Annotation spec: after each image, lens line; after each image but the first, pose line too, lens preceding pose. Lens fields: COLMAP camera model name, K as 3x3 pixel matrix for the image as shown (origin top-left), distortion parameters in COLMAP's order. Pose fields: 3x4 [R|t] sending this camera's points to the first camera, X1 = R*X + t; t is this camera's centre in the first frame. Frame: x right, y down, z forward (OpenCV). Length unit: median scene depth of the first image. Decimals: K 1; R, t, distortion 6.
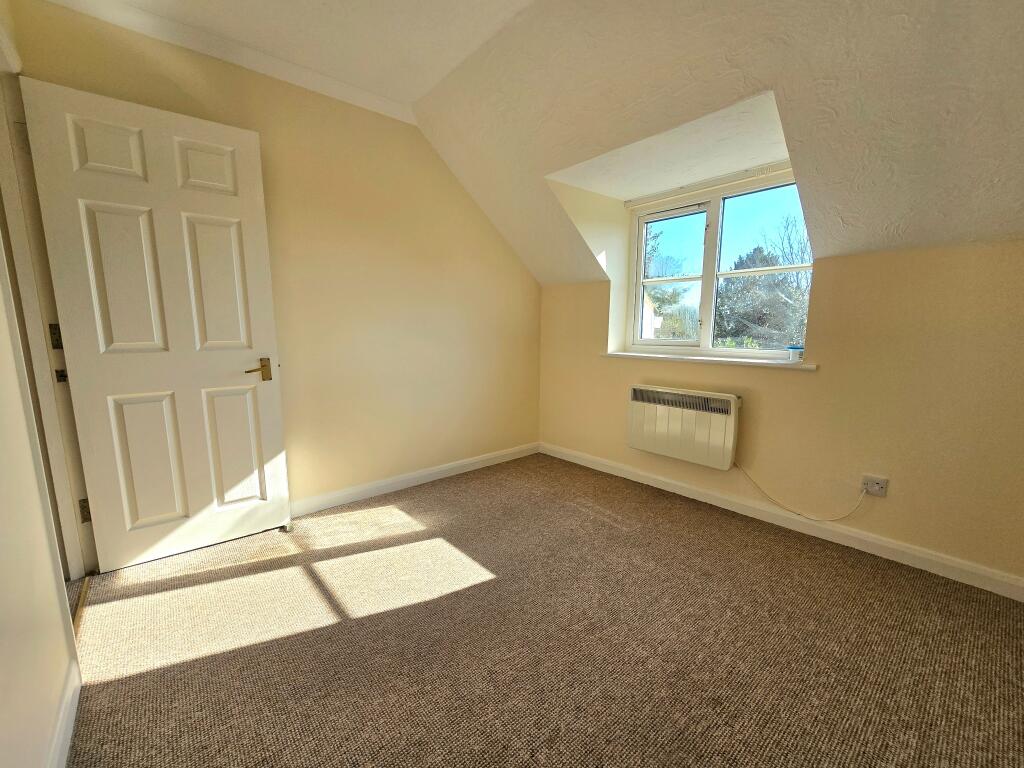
lens RADIAL K [[407.0, 0, 505.6], [0, 407.0, 388.1], [0, 0, 1]] dist [-0.000587, -0.000045]
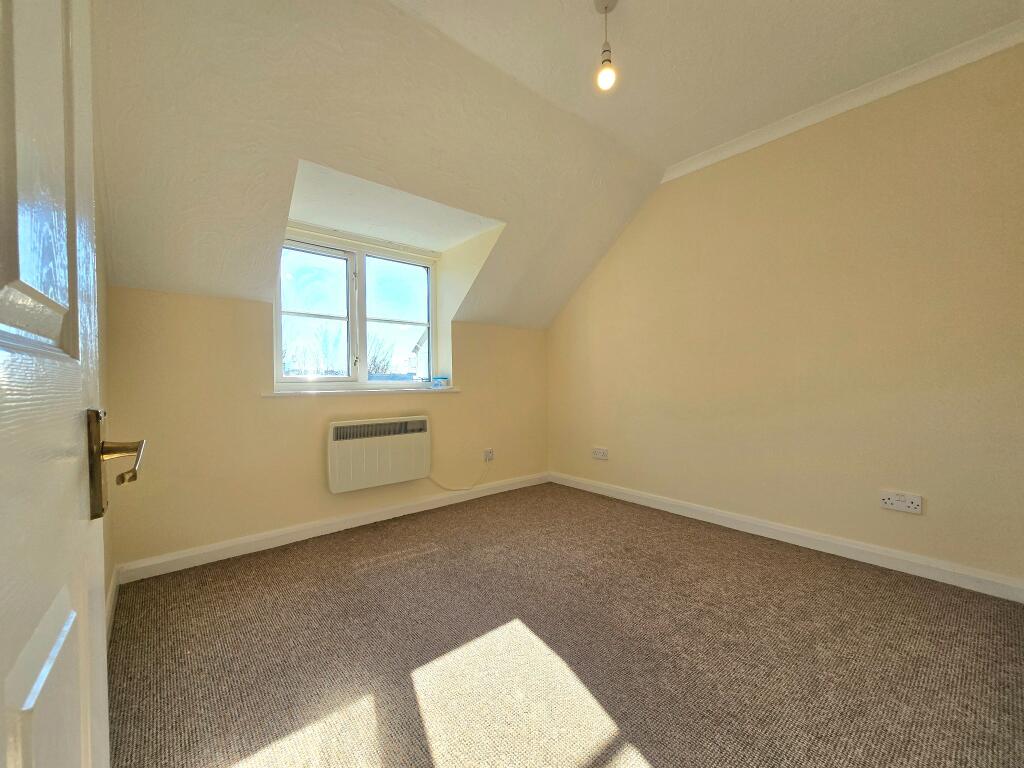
lens RADIAL K [[407.0, 0, 505.6], [0, 407.0, 388.1], [0, 0, 1]] dist [-0.000587, -0.000045]
pose [[0.027831, -0.016774, 0.999472, -0.702093], [0.153636, 0.988051, 0.012305, -0.045767], [-0.987735, 0.153213, 0.030076, 0.696682]]
